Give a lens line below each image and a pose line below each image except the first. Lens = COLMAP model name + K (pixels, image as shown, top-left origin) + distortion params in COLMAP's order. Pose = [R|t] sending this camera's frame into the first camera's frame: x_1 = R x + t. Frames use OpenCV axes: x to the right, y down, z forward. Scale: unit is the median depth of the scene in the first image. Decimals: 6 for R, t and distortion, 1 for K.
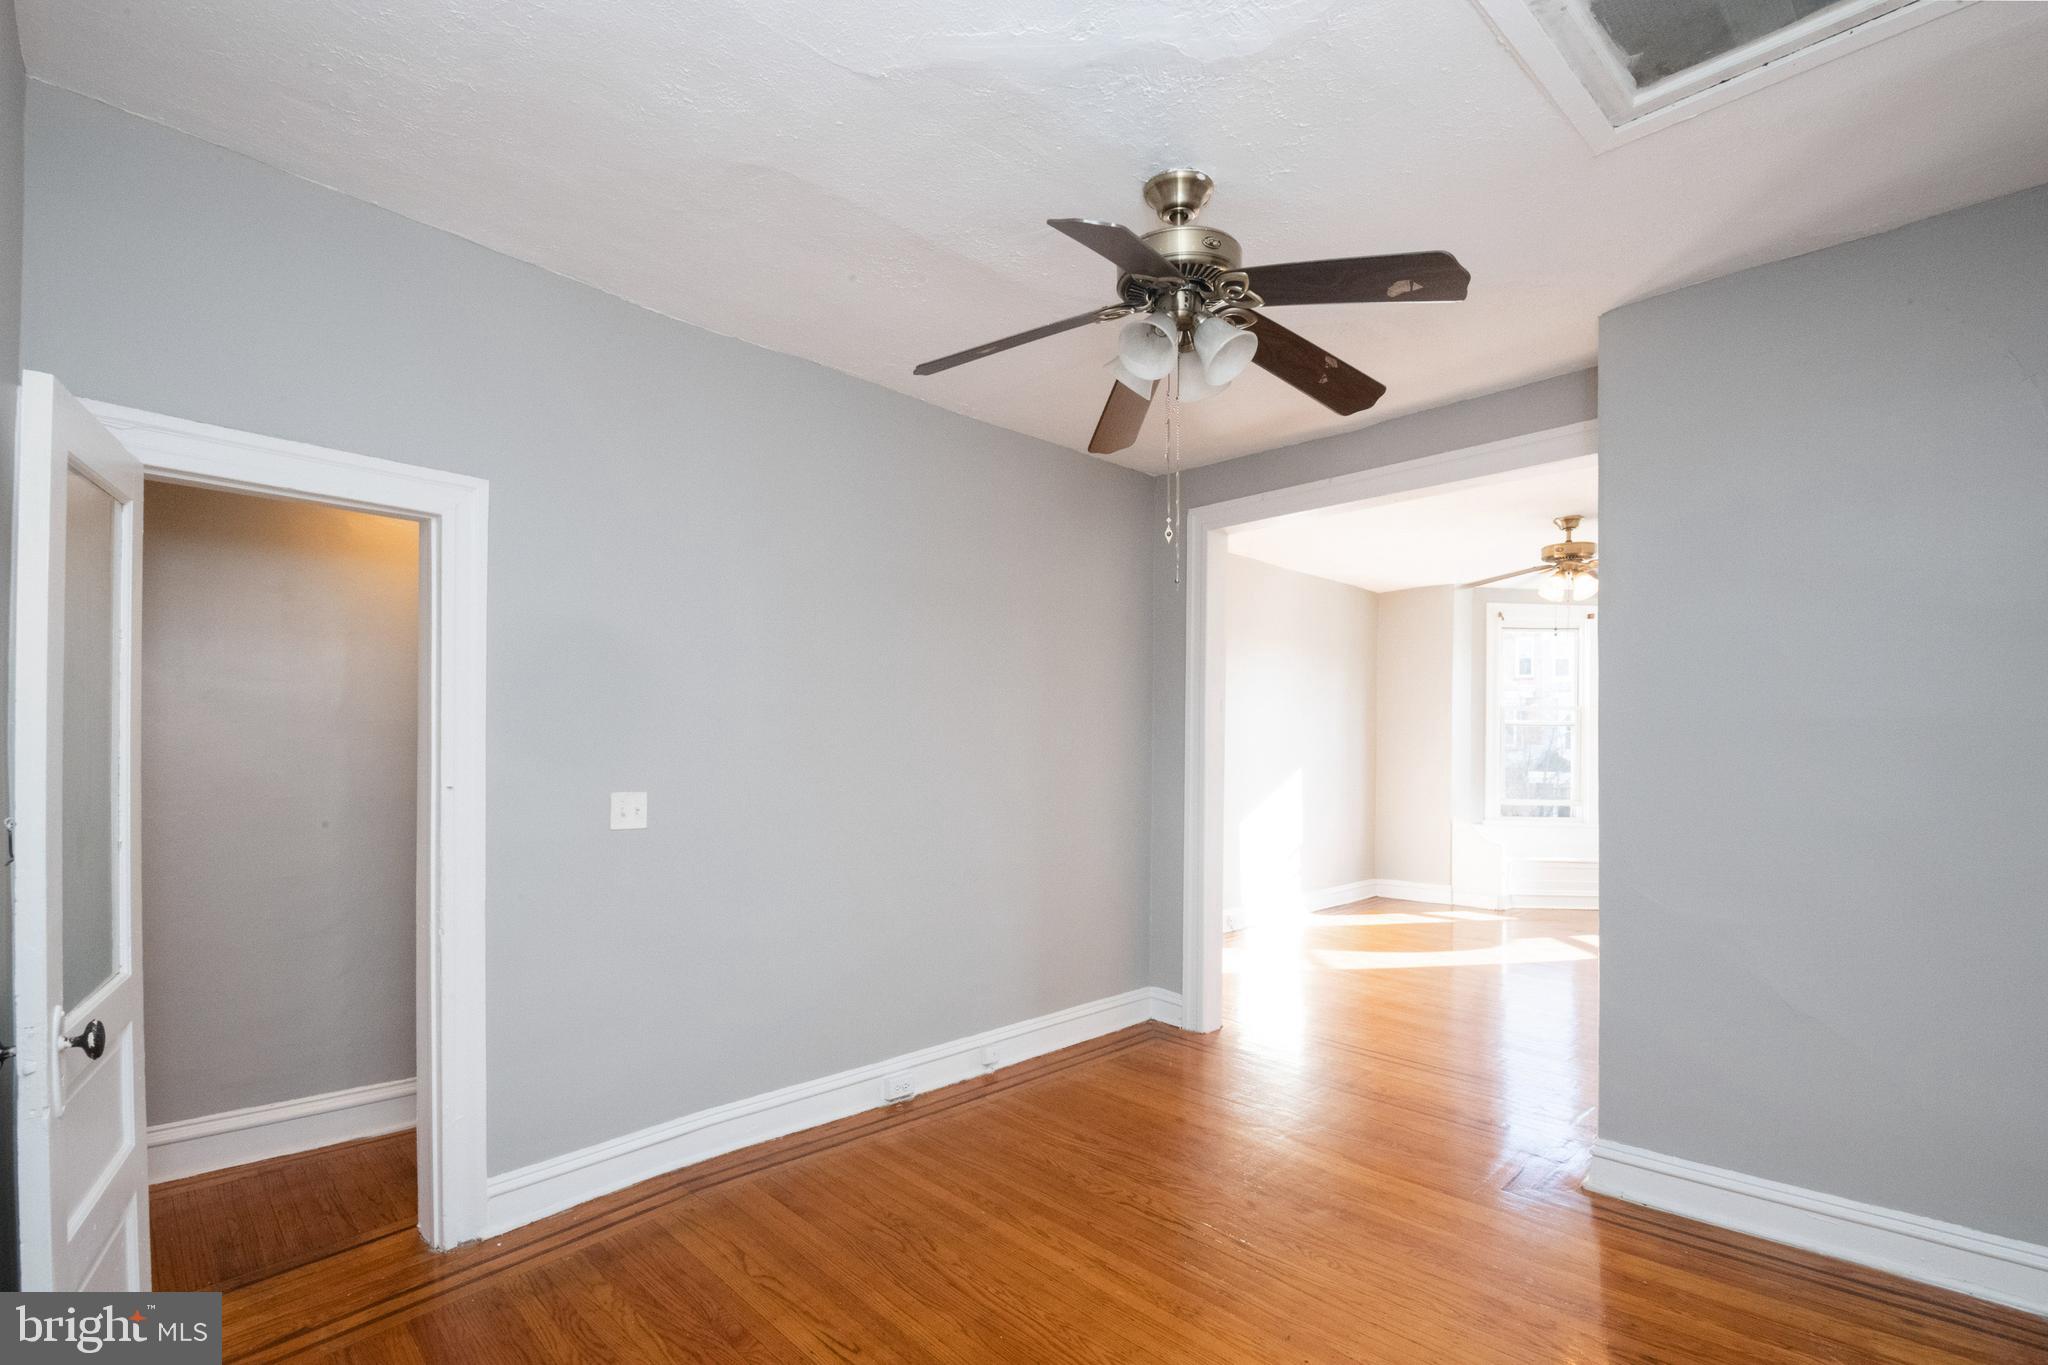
lens RADIAL K [[959.3, 0, 1034.4], [0, 959.3, 733.5], [0, 0, 1]] dist [0.010231, -0.029047]
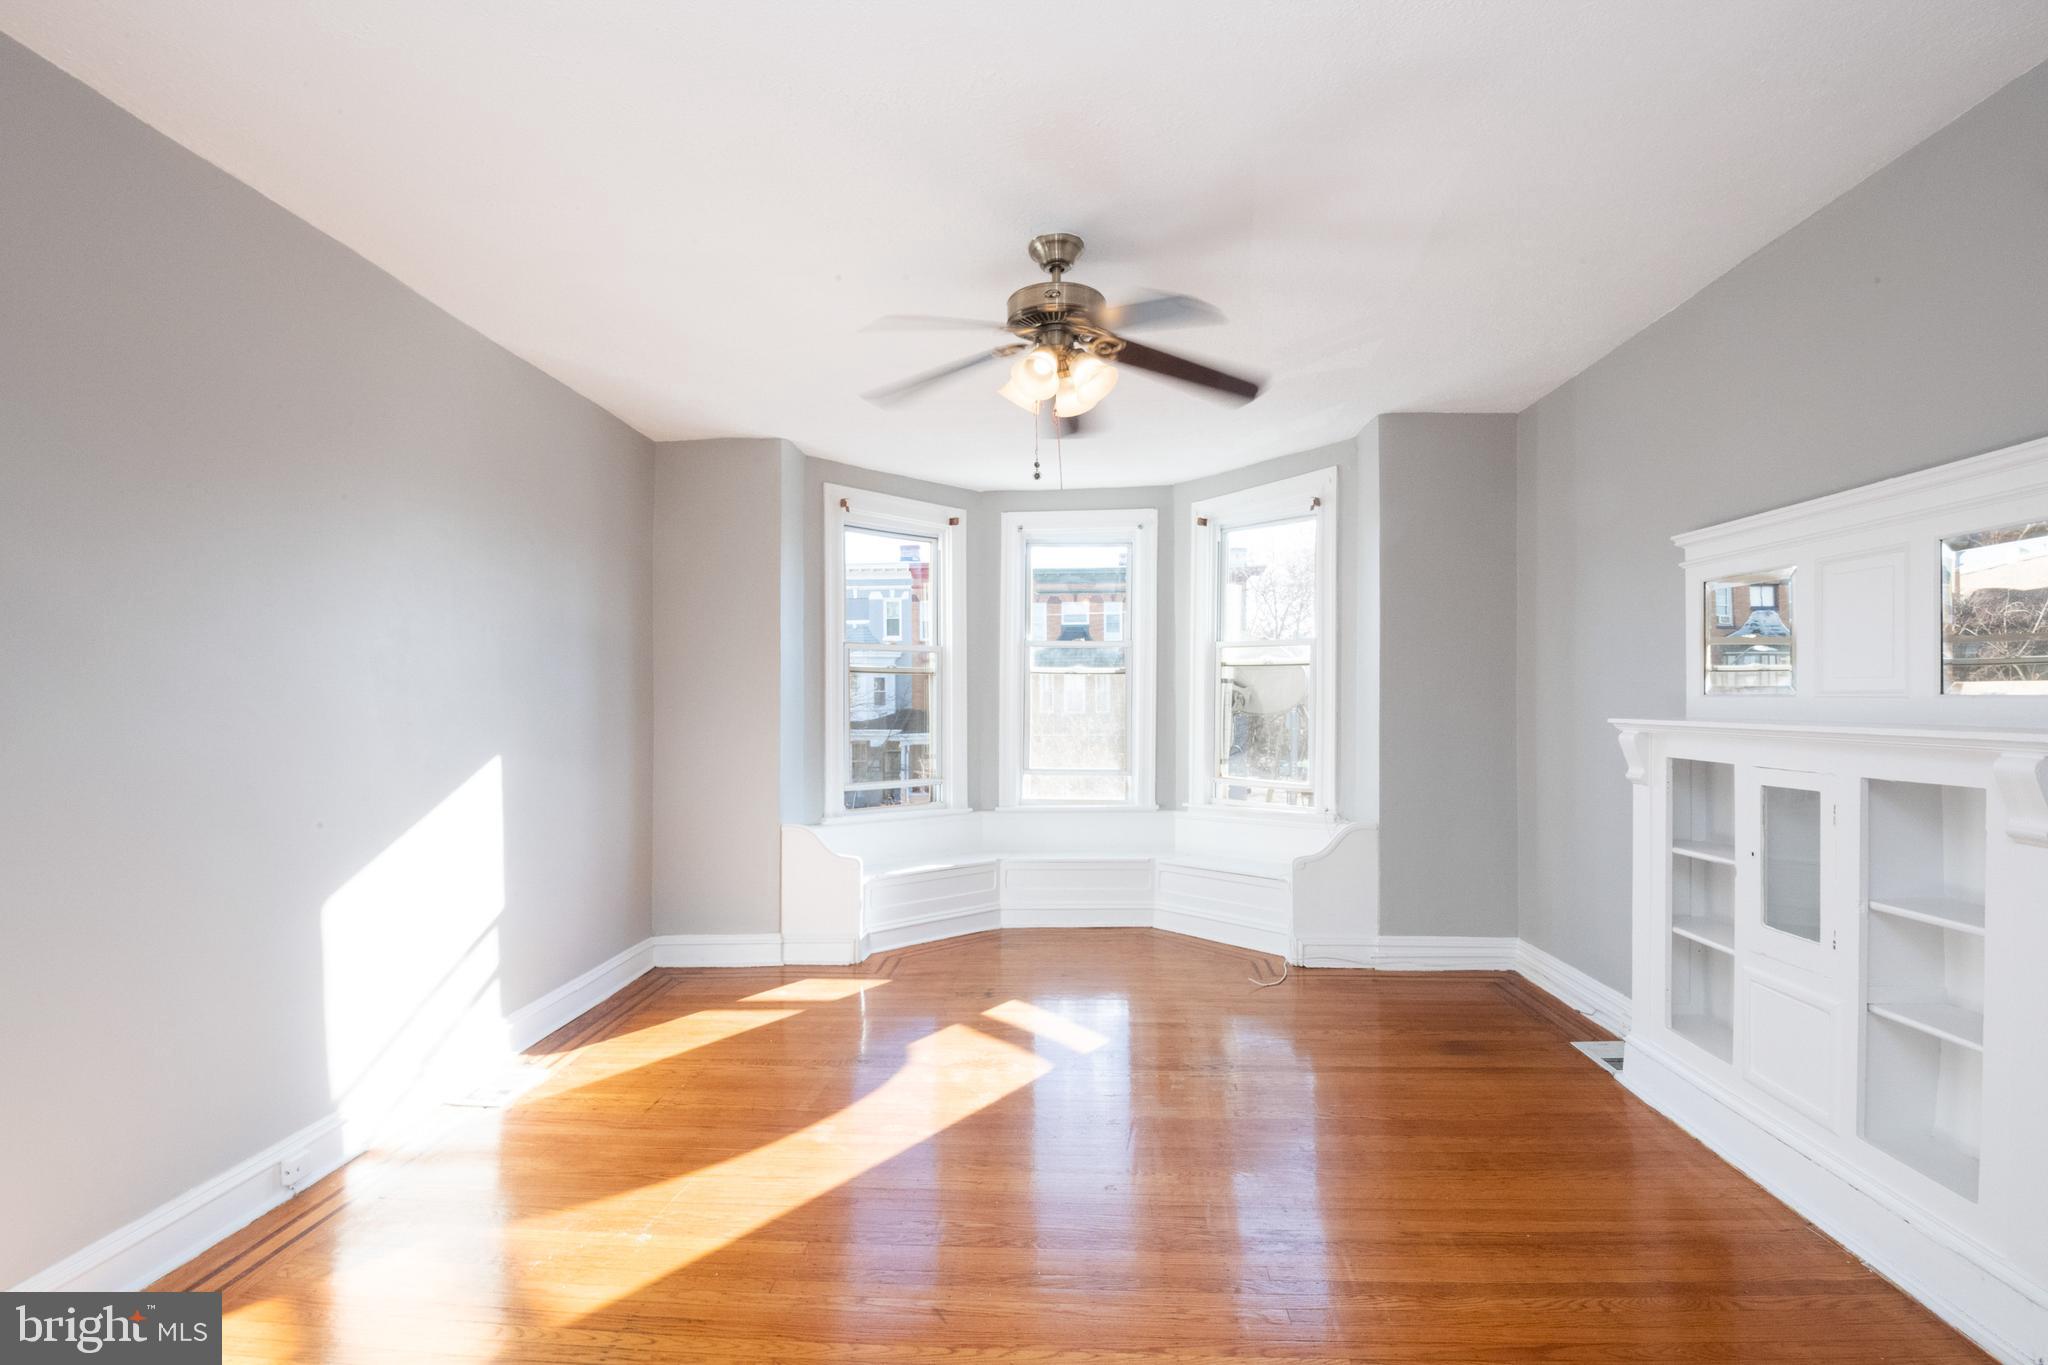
lens RADIAL K [[947.9, 0, 1035.5], [0, 947.9, 702.1], [0, 0, 1]] dist [0.022934, -0.028714]
pose [[0.735442, -0.009896, 0.677516, 0.309619], [0.003747, 0.999937, 0.010538, 0.012123], [-0.677578, -0.005211, 0.735433, 0.948890]]
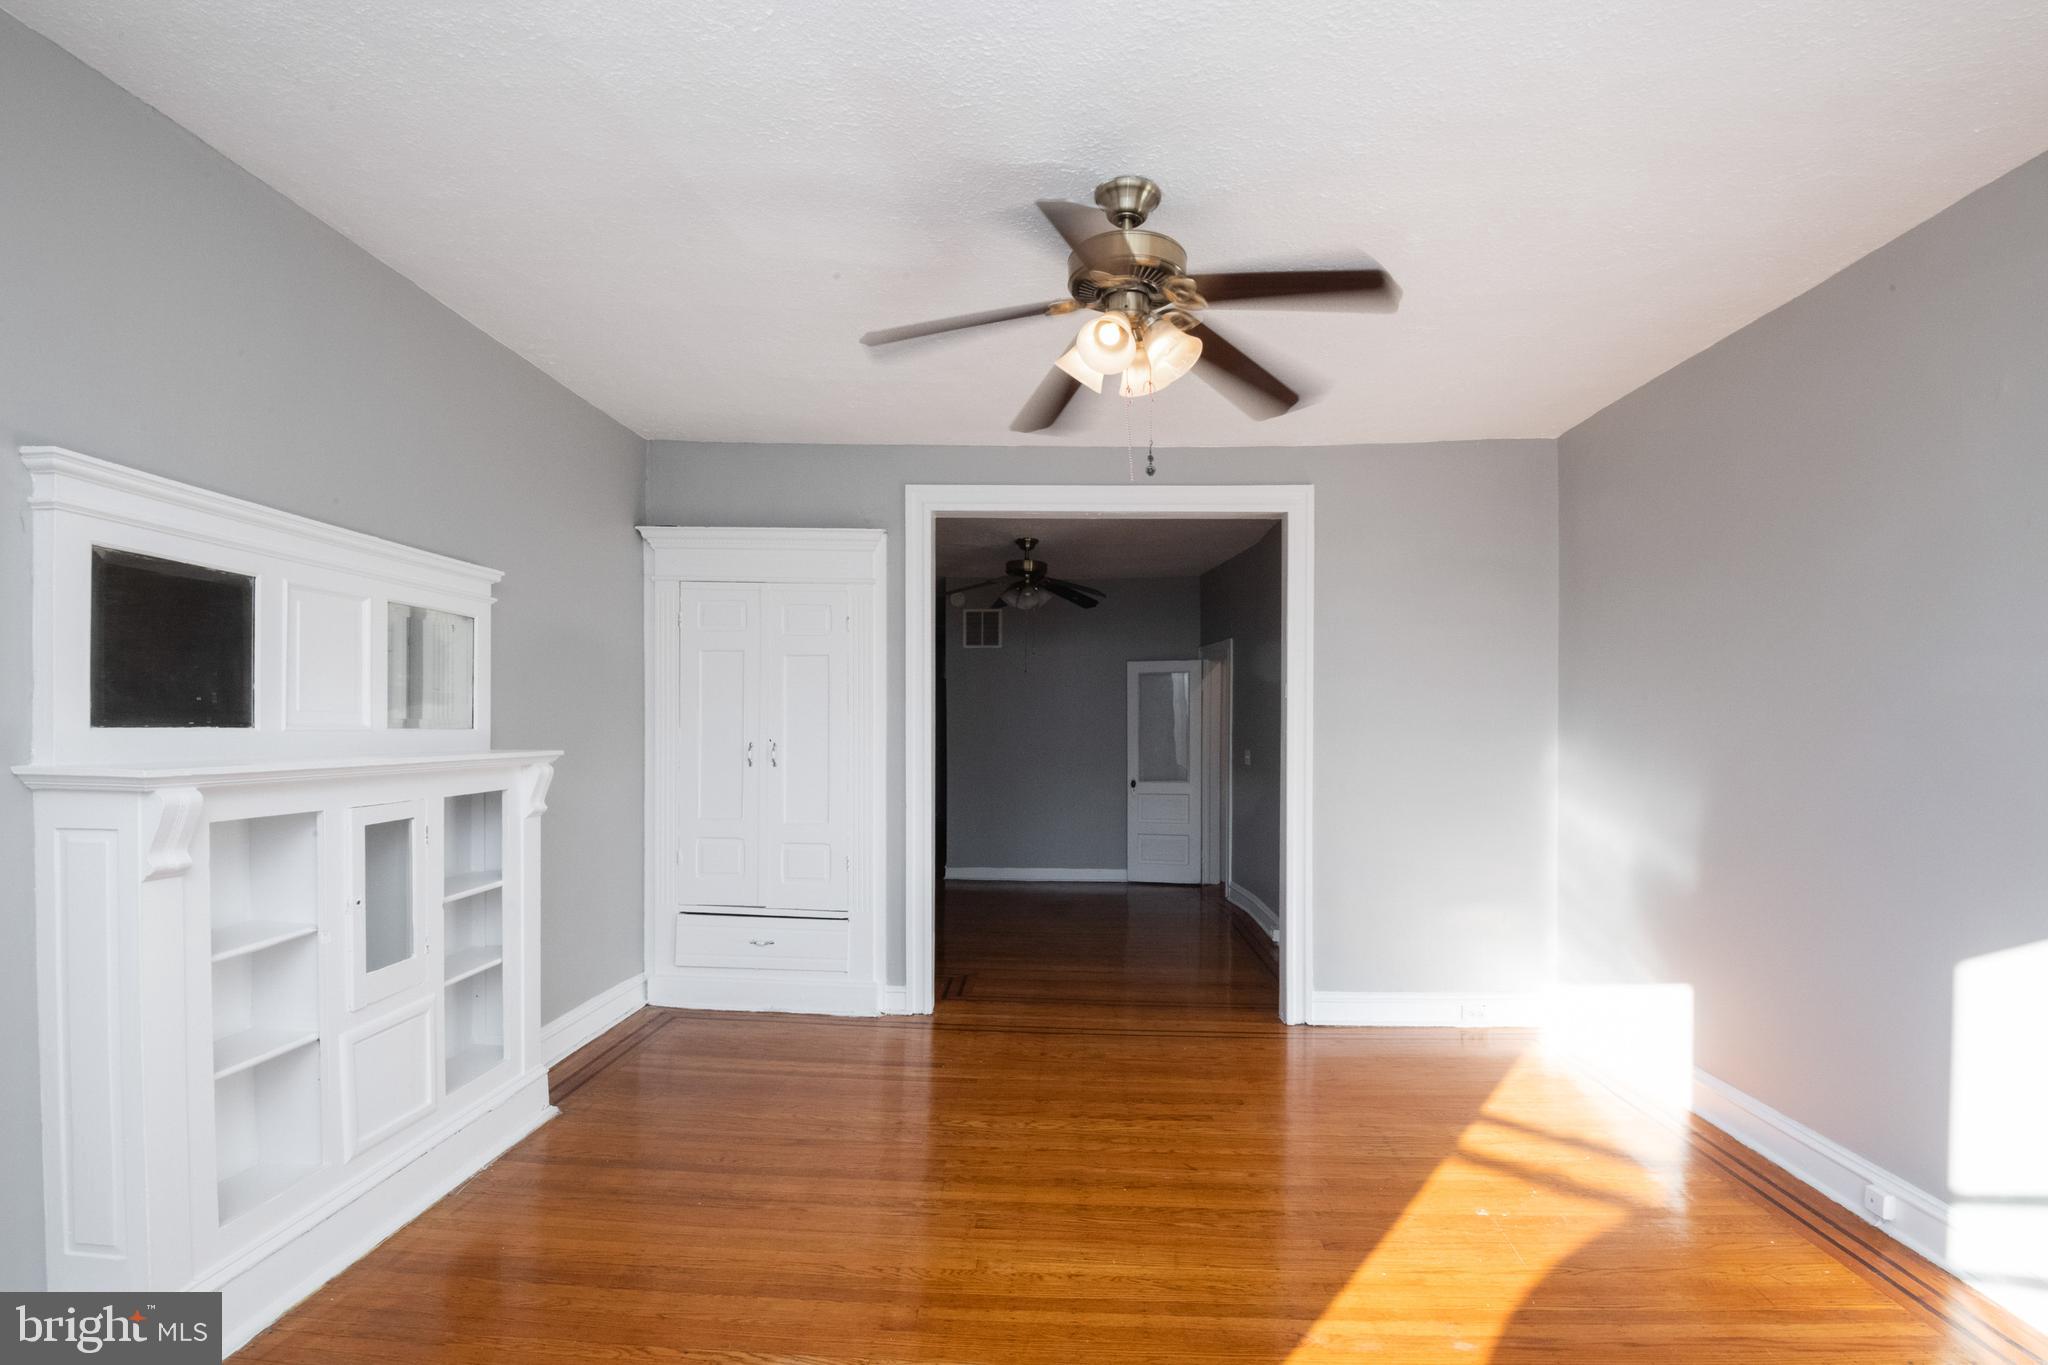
lens RADIAL K [[959.3, 0, 1034.4], [0, 959.3, 733.5], [0, 0, 1]] dist [0.010231, -0.029047]
pose [[-0.725031, -0.001802, -0.688714, 1.299604], [-0.003155, 0.999995, 0.000705, 0.017829], [0.688709, 0.002684, -0.725033, 1.897423]]
